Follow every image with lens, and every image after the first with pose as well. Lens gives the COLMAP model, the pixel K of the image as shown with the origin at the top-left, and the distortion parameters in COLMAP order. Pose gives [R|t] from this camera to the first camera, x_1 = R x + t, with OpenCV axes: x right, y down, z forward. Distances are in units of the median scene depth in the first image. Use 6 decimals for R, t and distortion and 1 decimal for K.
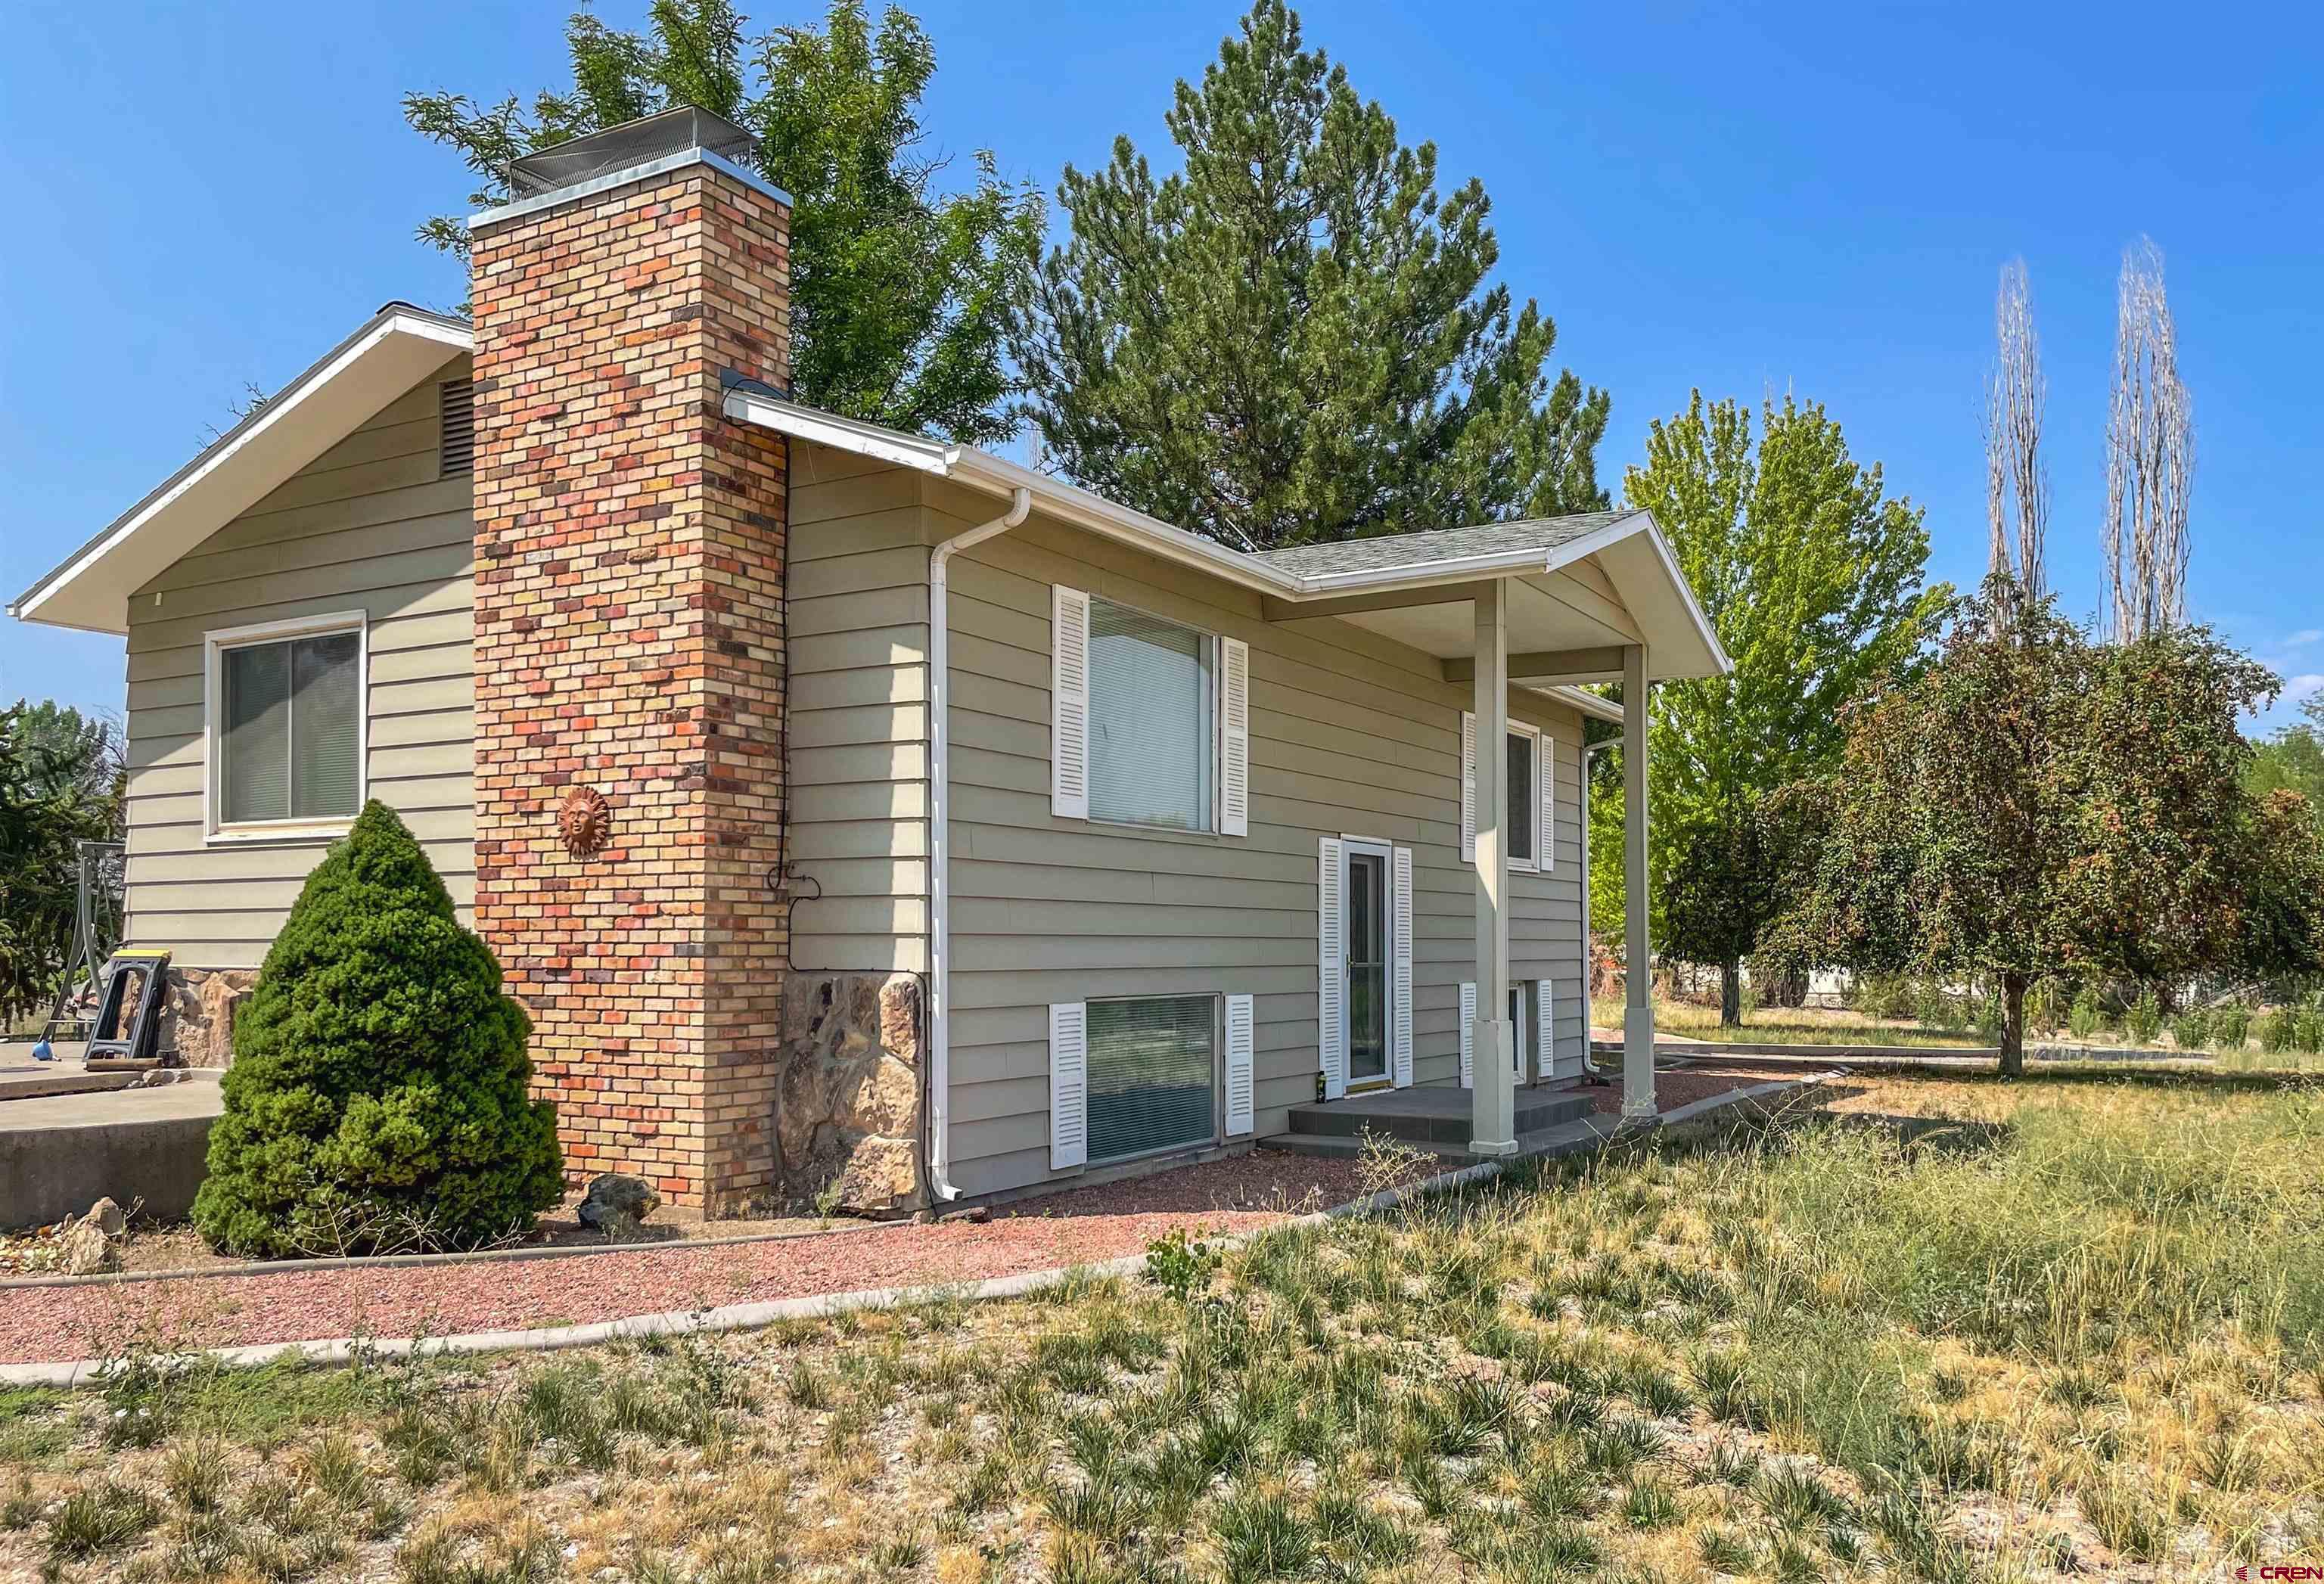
lens RADIAL K [[1796.2, 0, 1161.4], [0, 1796.2, 921.8], [0, 0, 1]] dist [0.088934, -0.132728]
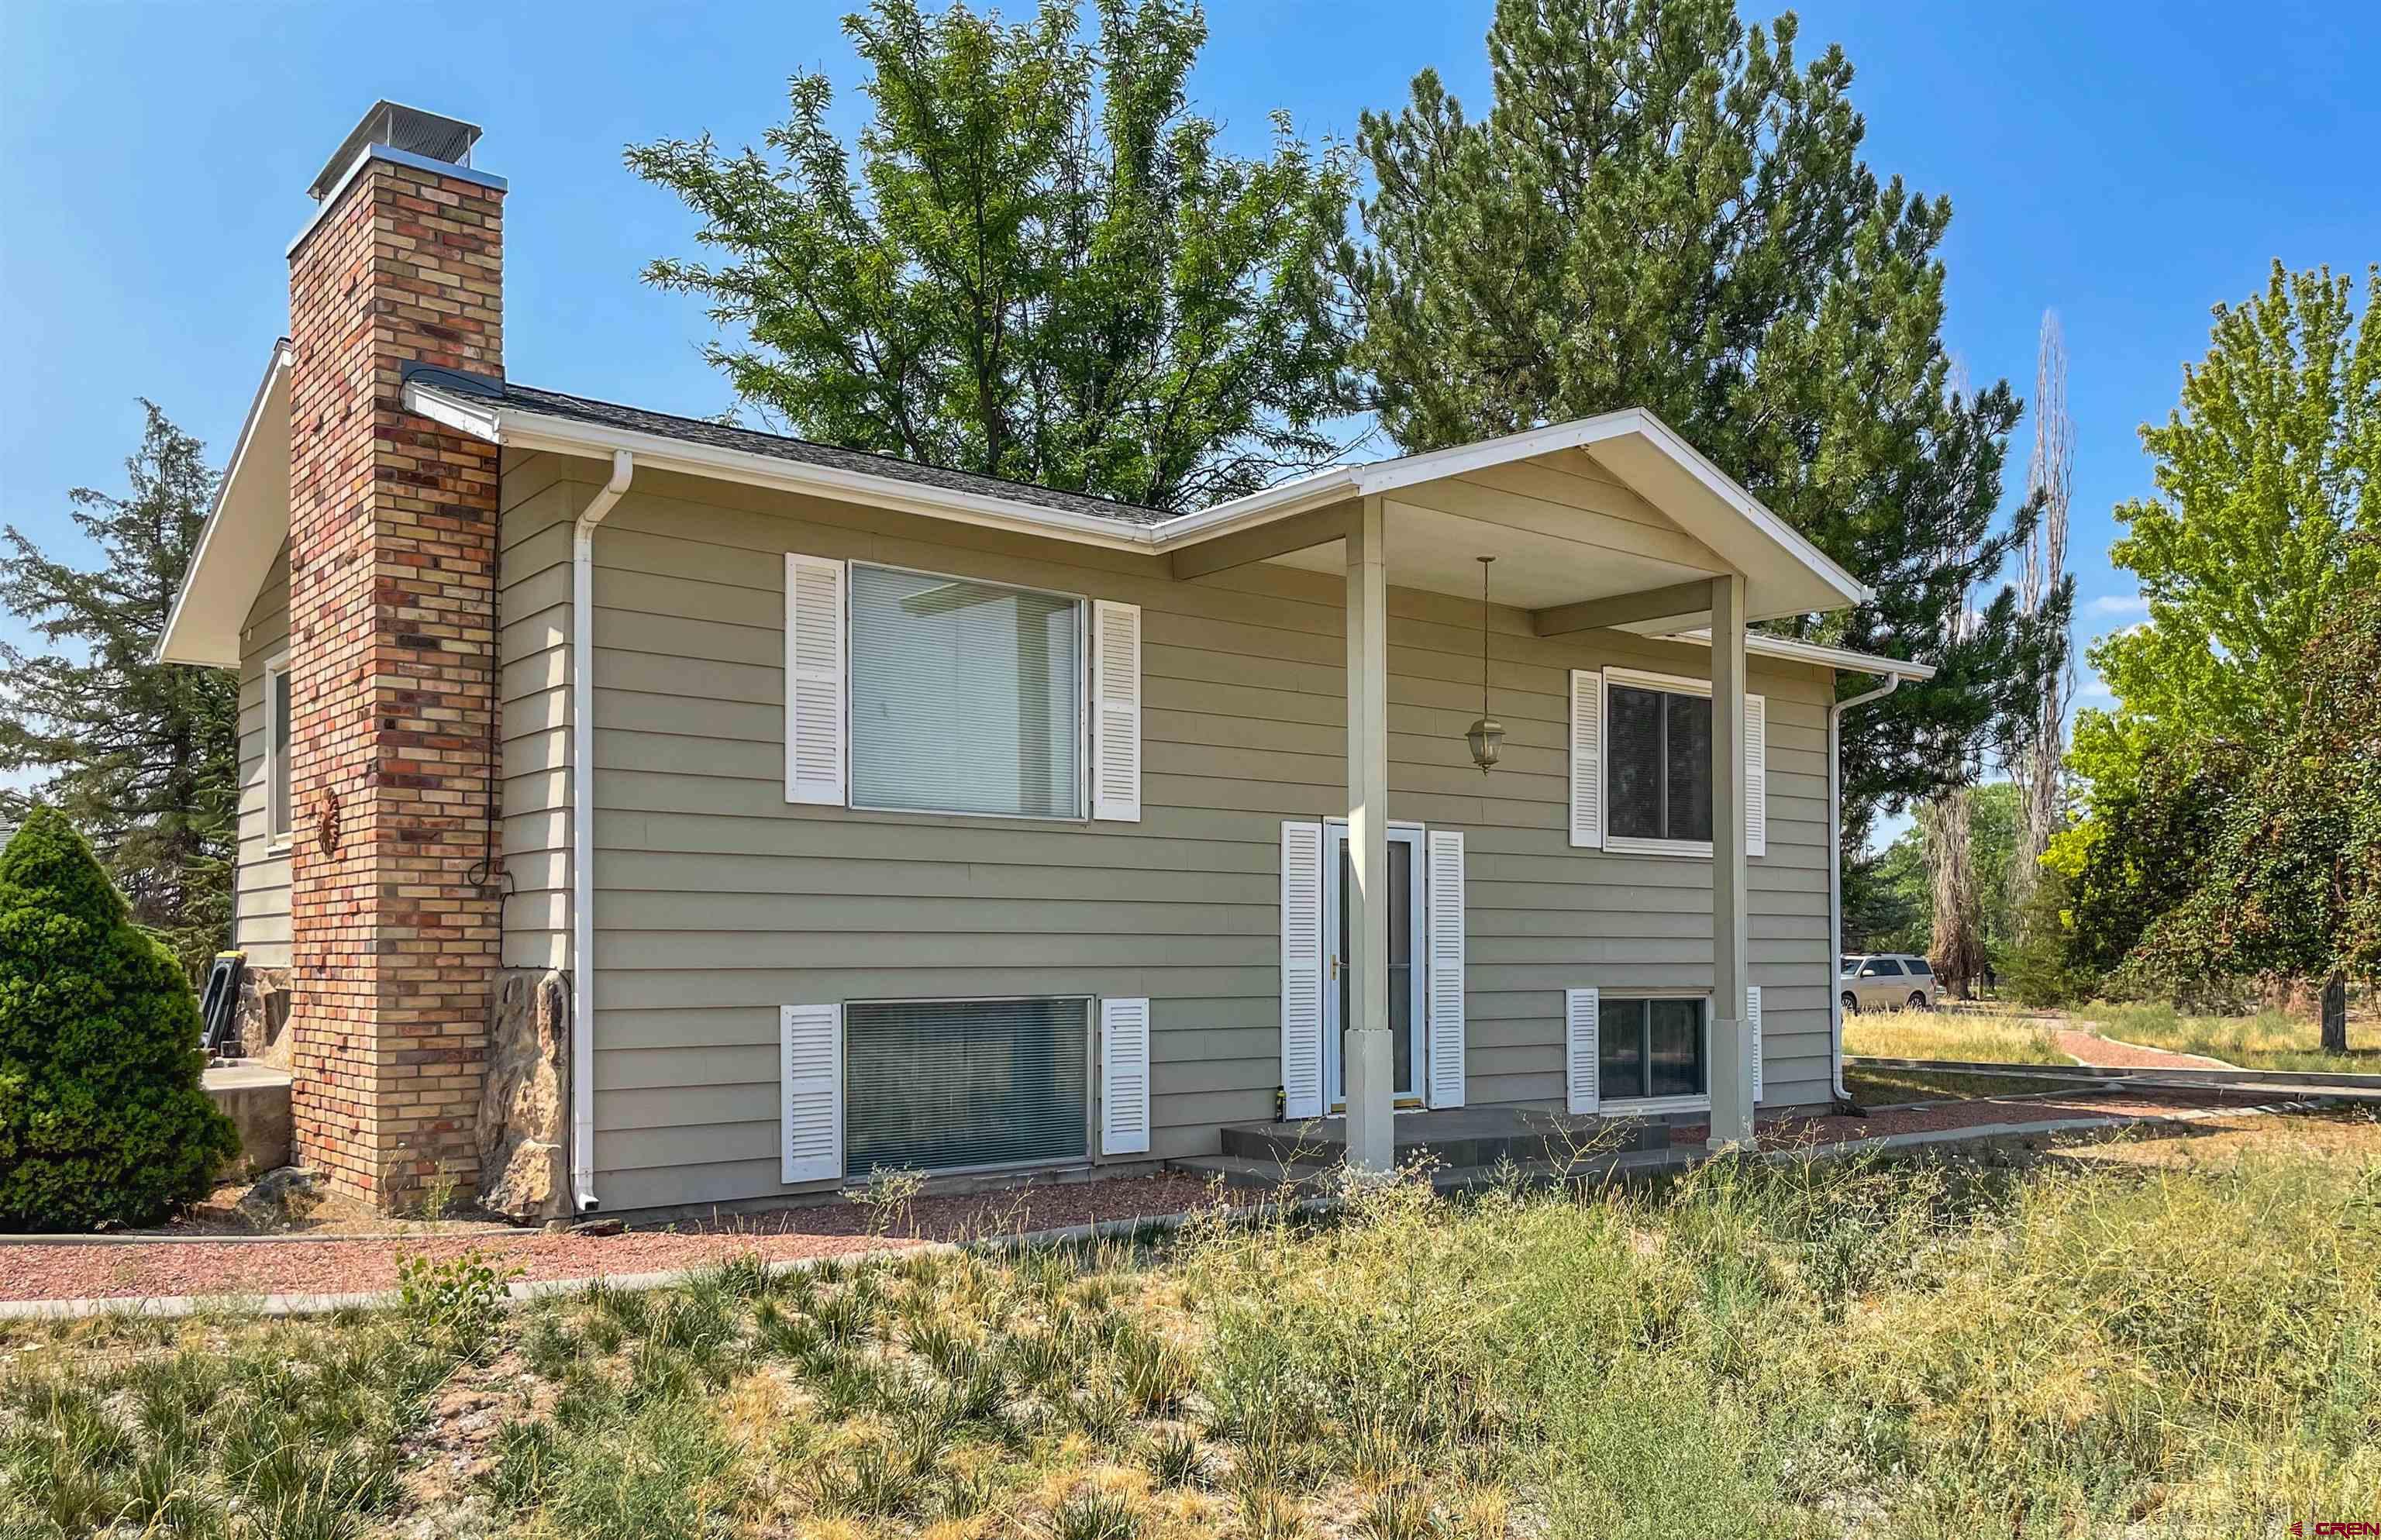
lens RADIAL K [[1829.1, 0, 1193.5], [0, 1829.1, 941.7], [0, 0, 1]] dist [0.065346, -0.083093]
pose [[0.932285, -0.004588, -0.361695, 0.515359], [0.006741, 0.999966, 0.004691, 0.010568], [0.361662, -0.006811, 0.932284, 0.205790]]
